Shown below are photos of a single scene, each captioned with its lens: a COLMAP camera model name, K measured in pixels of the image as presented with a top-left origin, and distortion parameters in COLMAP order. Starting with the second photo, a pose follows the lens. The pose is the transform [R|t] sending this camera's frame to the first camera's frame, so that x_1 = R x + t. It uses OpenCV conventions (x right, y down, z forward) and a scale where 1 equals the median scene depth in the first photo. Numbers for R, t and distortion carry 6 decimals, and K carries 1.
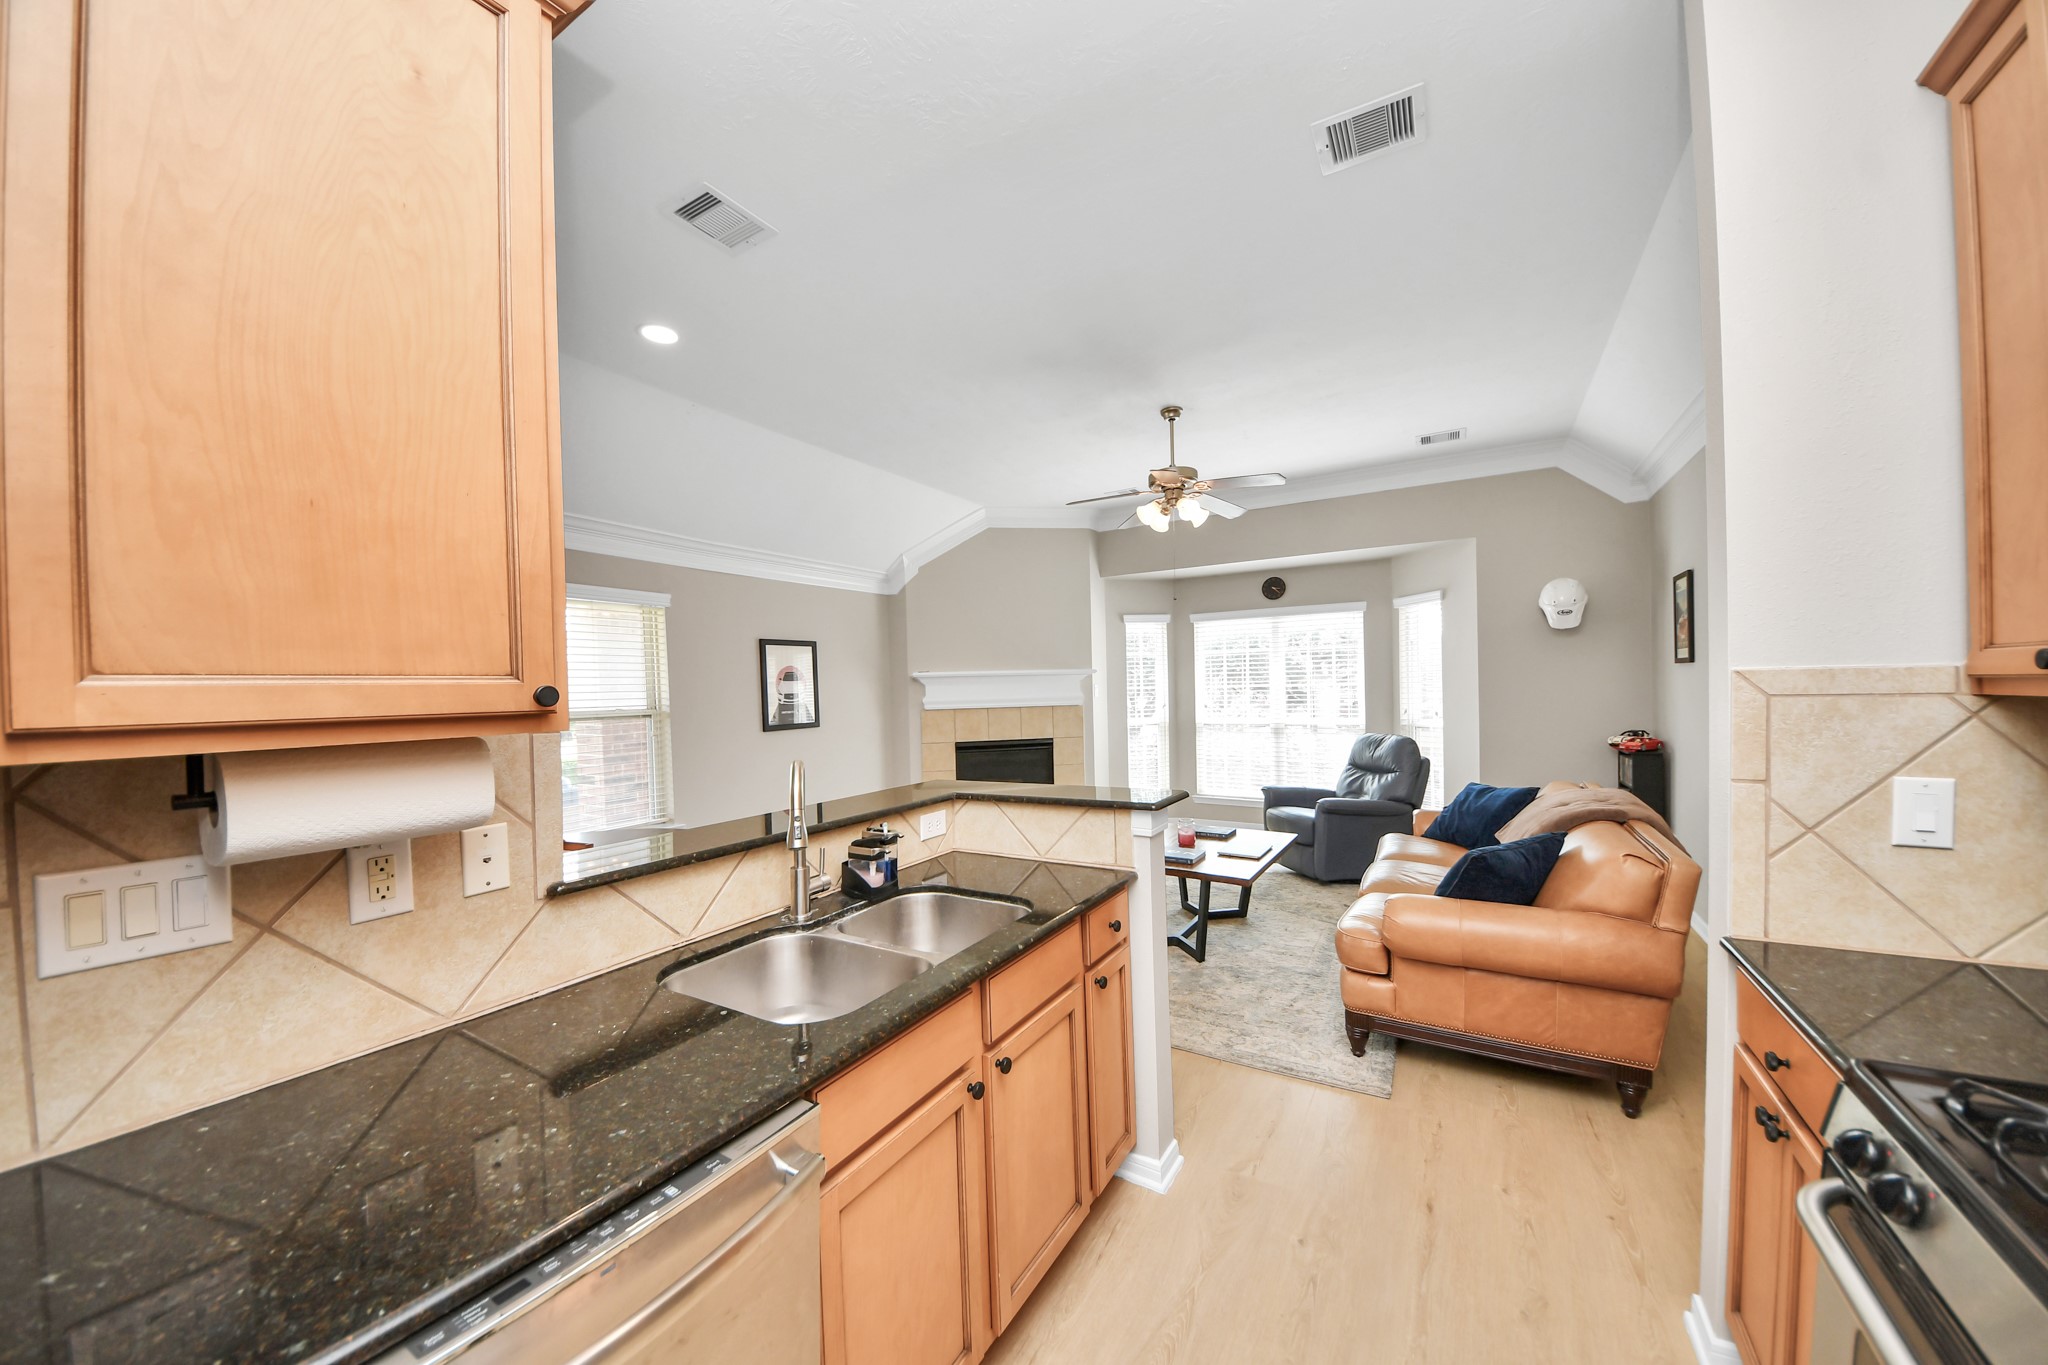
lens RADIAL K [[721.1, 0, 1031.6], [0, 721.1, 688.8], [0, 0, 1]] dist [0.043773, -0.021366]
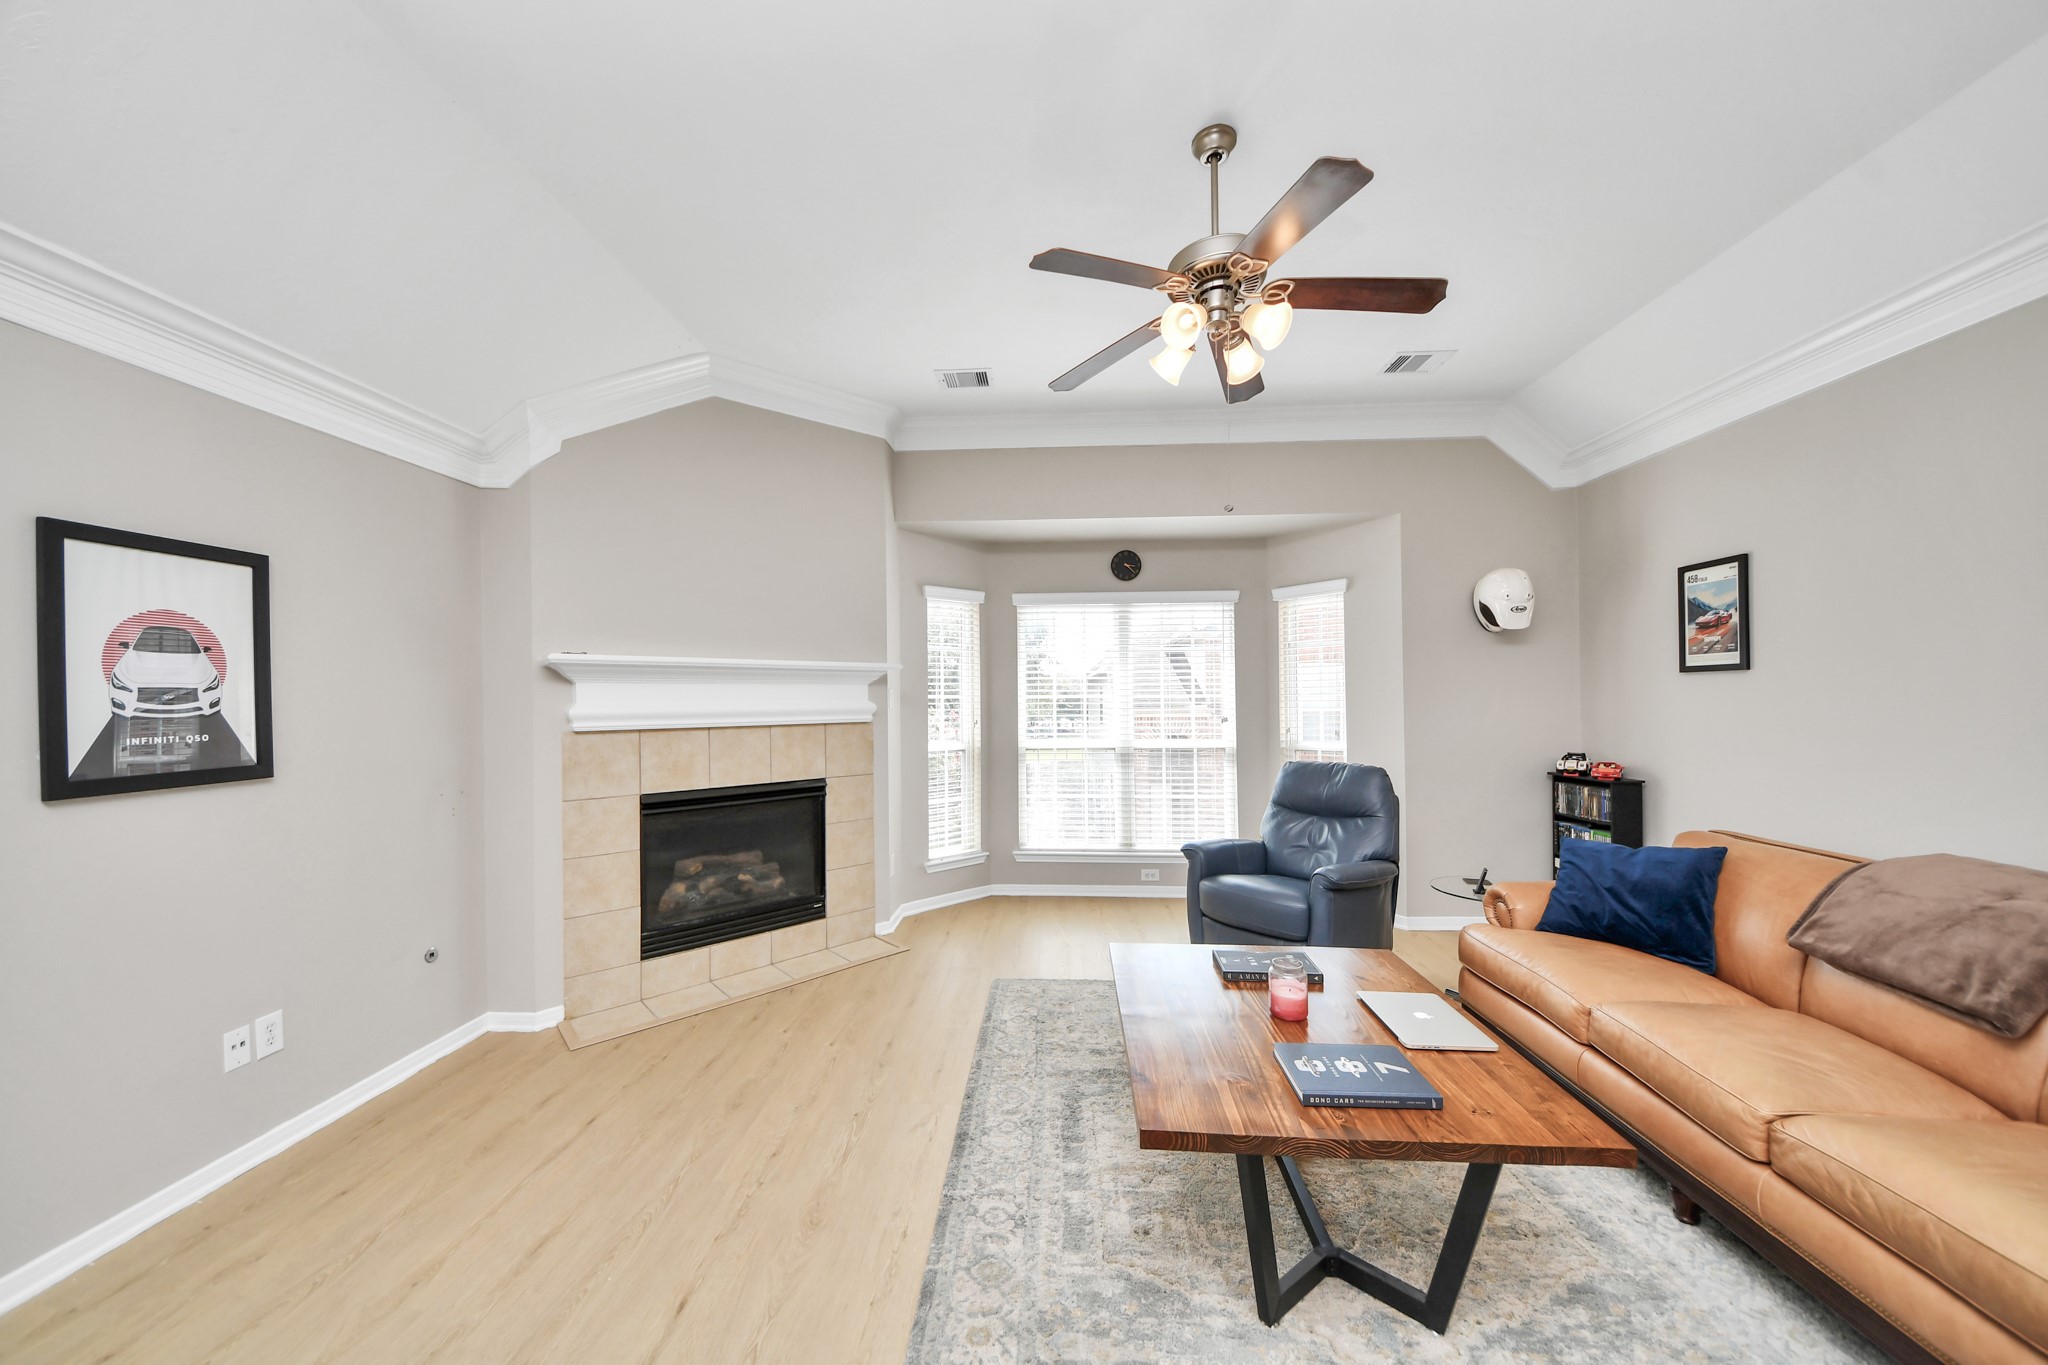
lens RADIAL K [[727.1, 0, 1018.4], [0, 727.1, 695.7], [0, 0, 1]] dist [0.043705, -0.022242]
pose [[0.888097, 0.018585, 0.459280, -0.109320], [-0.011646, 0.999771, -0.017936, 0.009951], [-0.459508, 0.010581, 0.888111, 0.415025]]
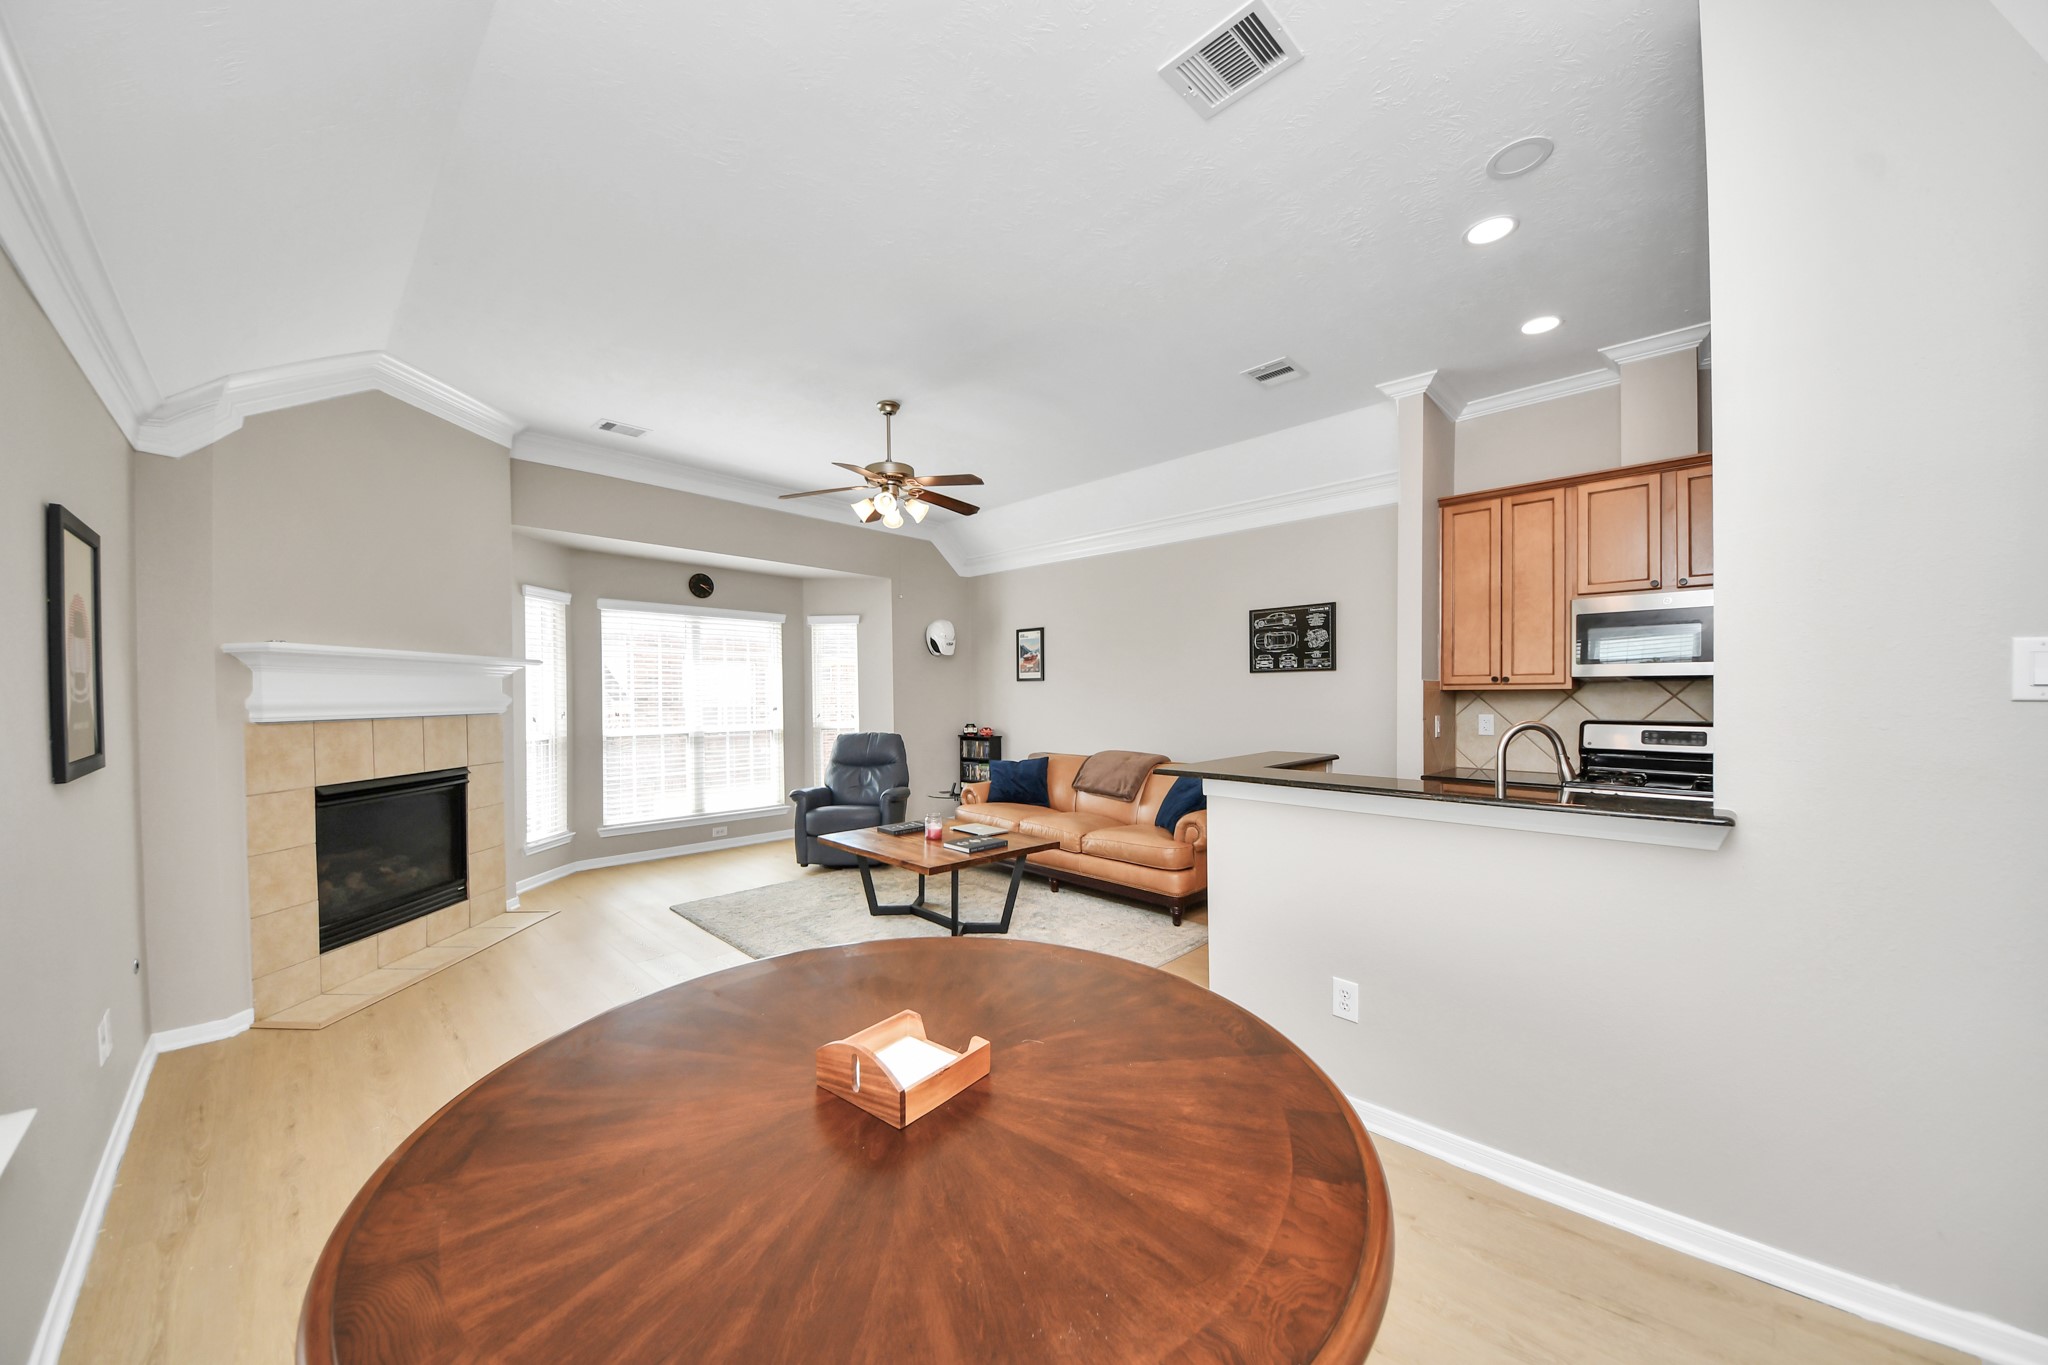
lens RADIAL K [[727.1, 0, 1018.4], [0, 727.1, 695.7], [0, 0, 1]] dist [0.043705, -0.022242]
pose [[0.253516, 0.018675, 0.967151, -0.489006], [-0.000140, 0.999814, -0.019269, 0.020367], [-0.967331, 0.004750, 0.253471, 0.398135]]
